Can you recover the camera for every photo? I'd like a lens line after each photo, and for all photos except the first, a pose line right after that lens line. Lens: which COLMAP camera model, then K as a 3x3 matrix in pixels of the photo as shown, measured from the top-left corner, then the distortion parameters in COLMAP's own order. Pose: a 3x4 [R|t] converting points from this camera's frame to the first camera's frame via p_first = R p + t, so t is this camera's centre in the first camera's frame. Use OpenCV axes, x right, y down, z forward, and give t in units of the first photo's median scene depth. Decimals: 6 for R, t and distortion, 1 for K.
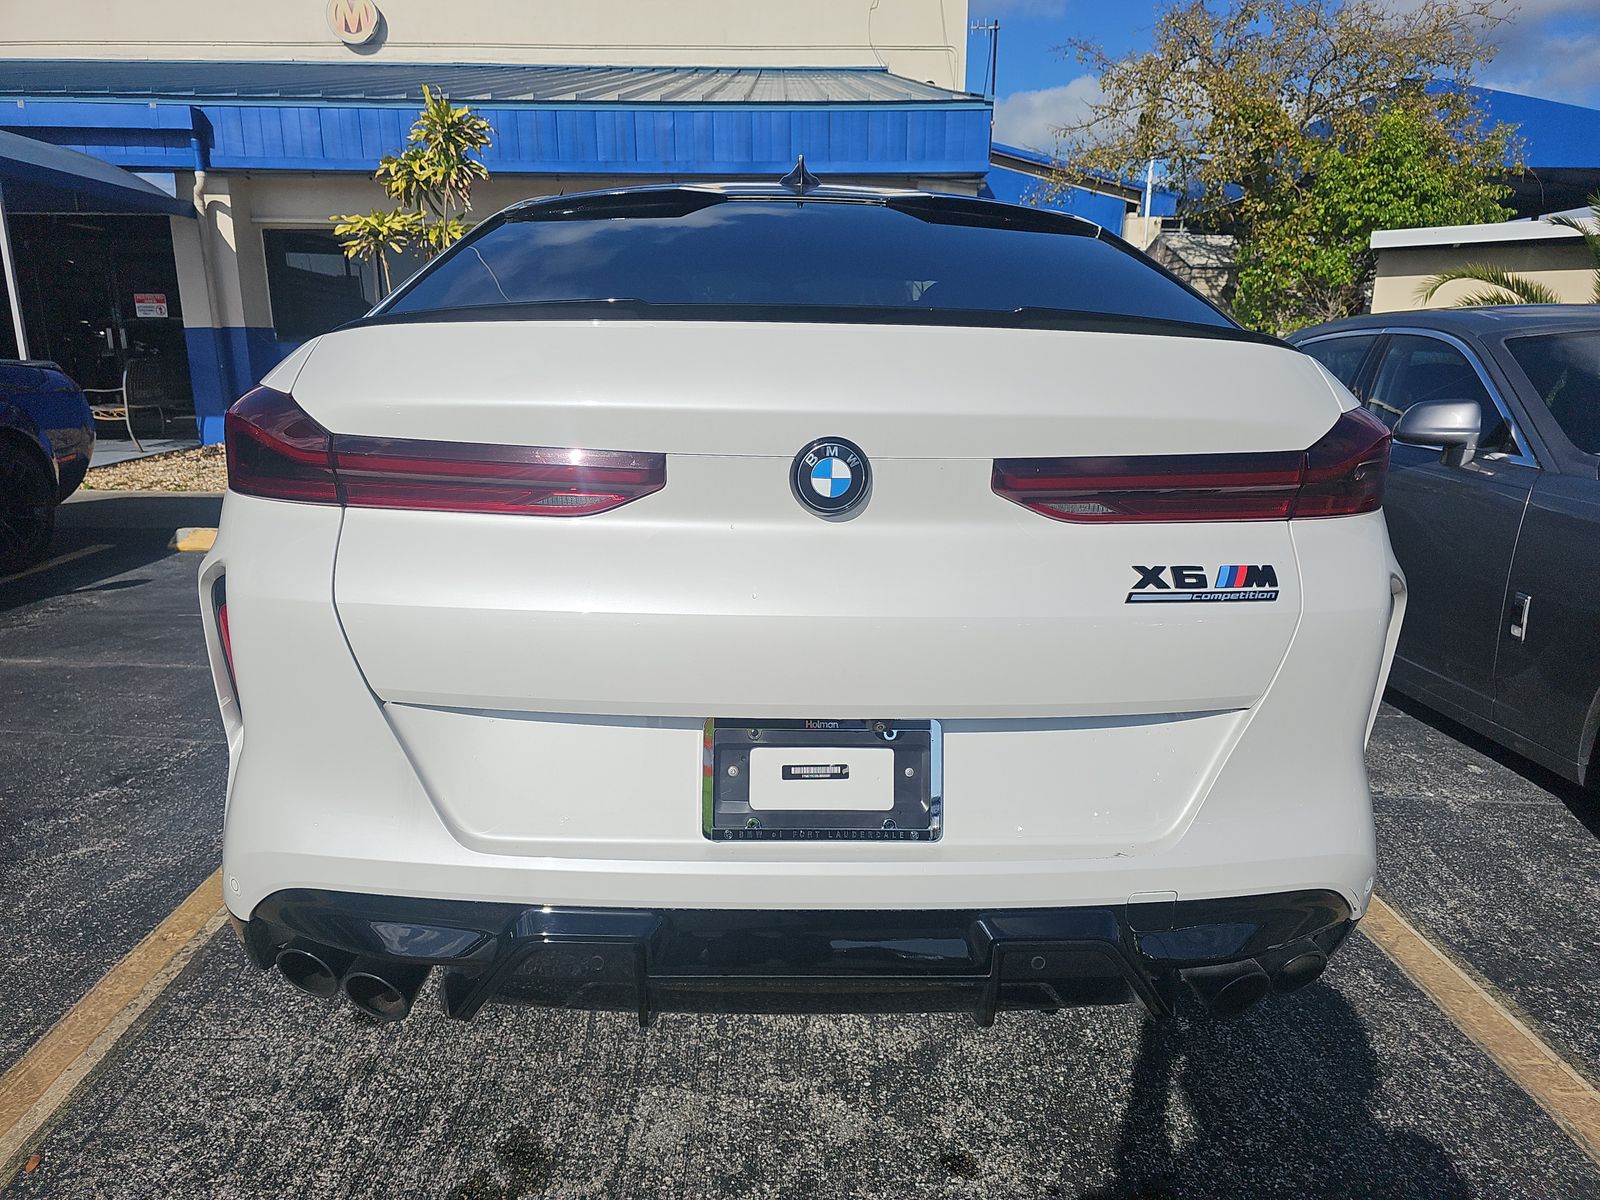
lens RADIAL K [[1086.1, 0, 797.9], [0, 1086.1, 596.8], [0, 0, 1]] dist [0.054748, -0.050427]
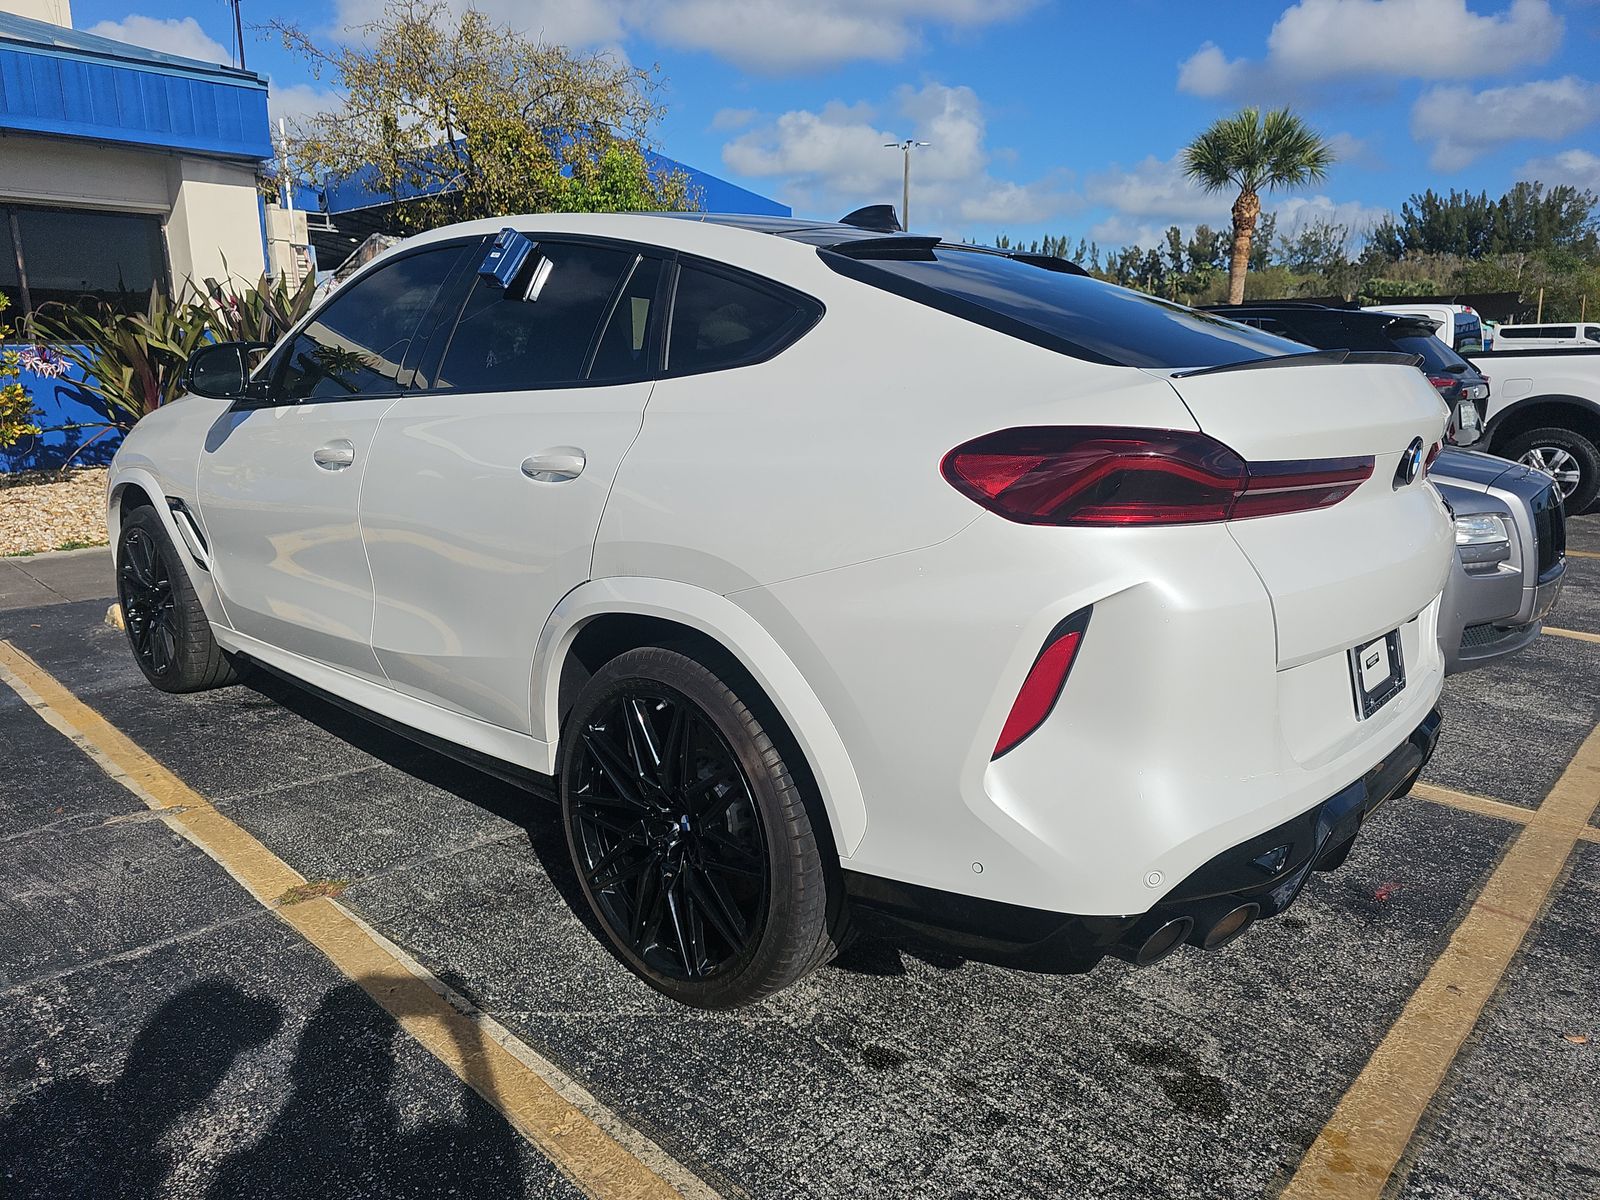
lens RADIAL K [[1116.5, 0, 802.7], [0, 1116.5, 548.0], [0, 0, 1]] dist [0.051871, -0.046492]
pose [[0.677970, -0.134540, 0.722672, -0.243105], [0.165469, 0.985809, 0.028295, -0.022907], [-0.716224, 0.100396, 0.690611, 0.070935]]
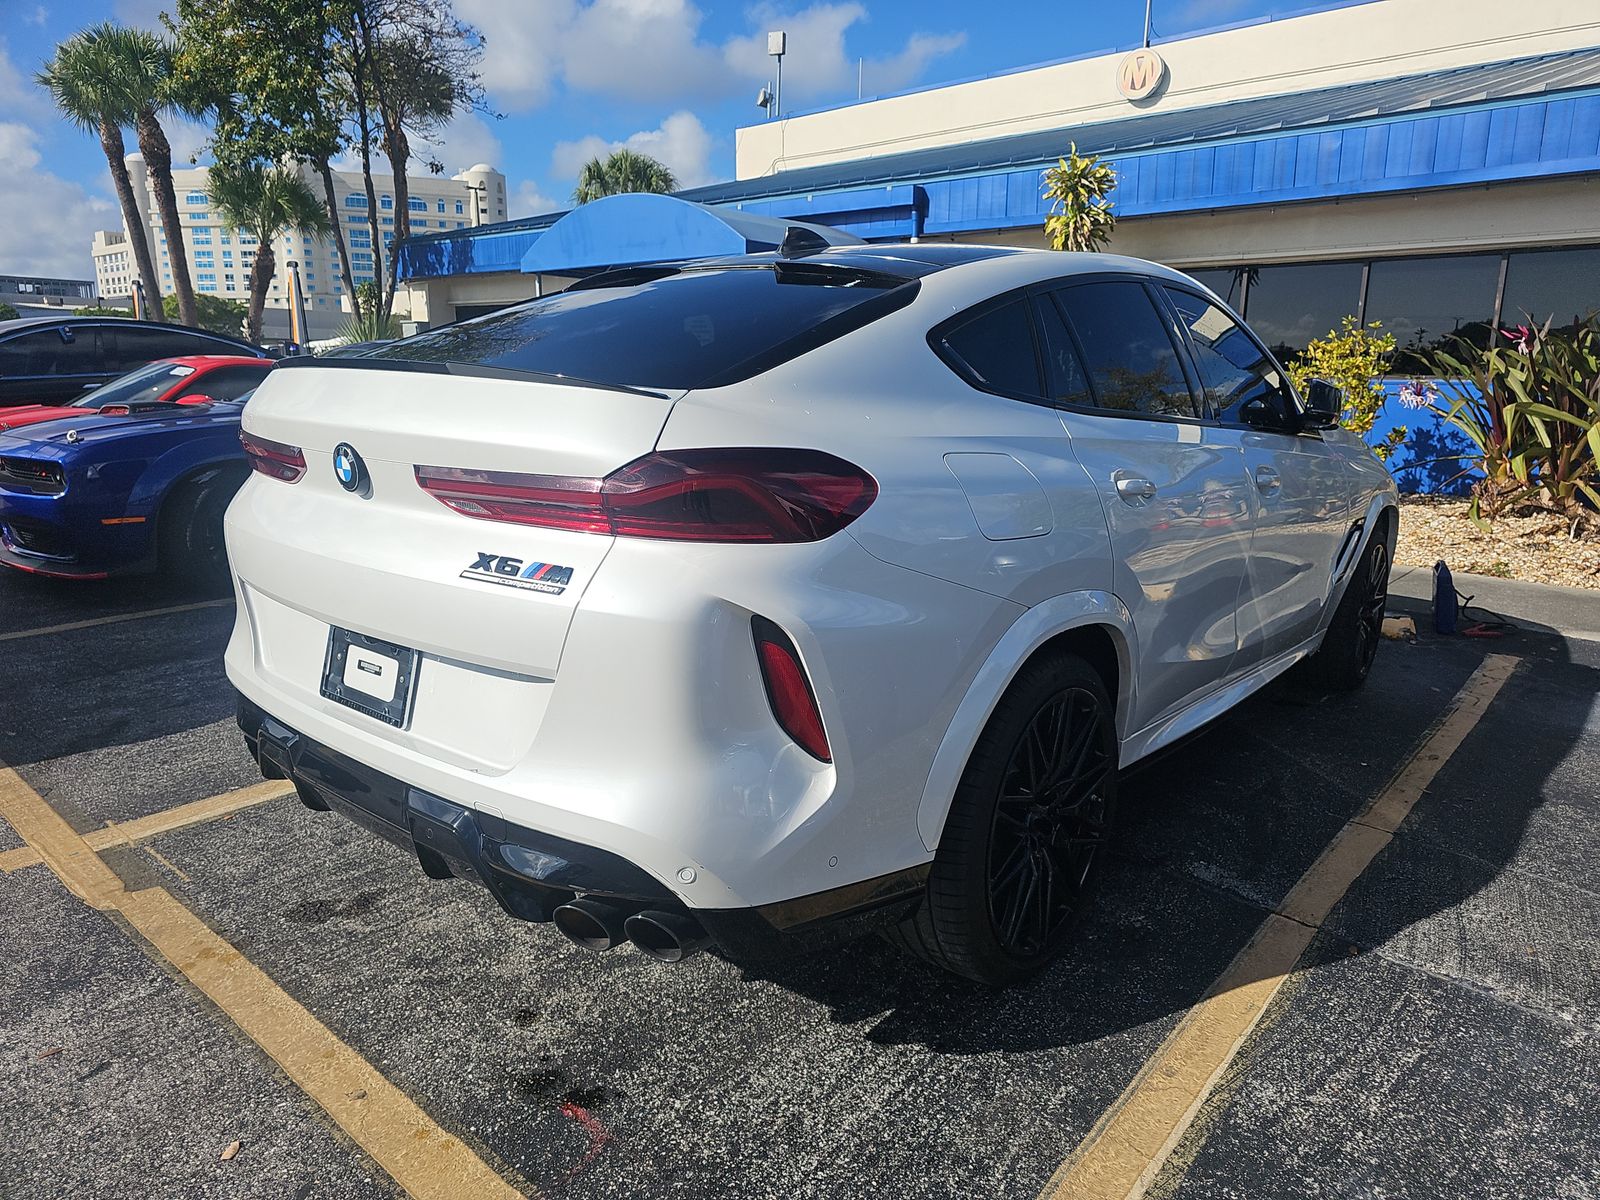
lens RADIAL K [[1086.1, 0, 797.9], [0, 1086.1, 596.8], [0, 0, 1]] dist [0.054748, -0.050427]
pose [[0.741614, 0.140593, -0.655929, 0.215505], [-0.159575, 0.986697, 0.031069, -0.011358], [0.651571, 0.081629, 0.754183, 0.036791]]
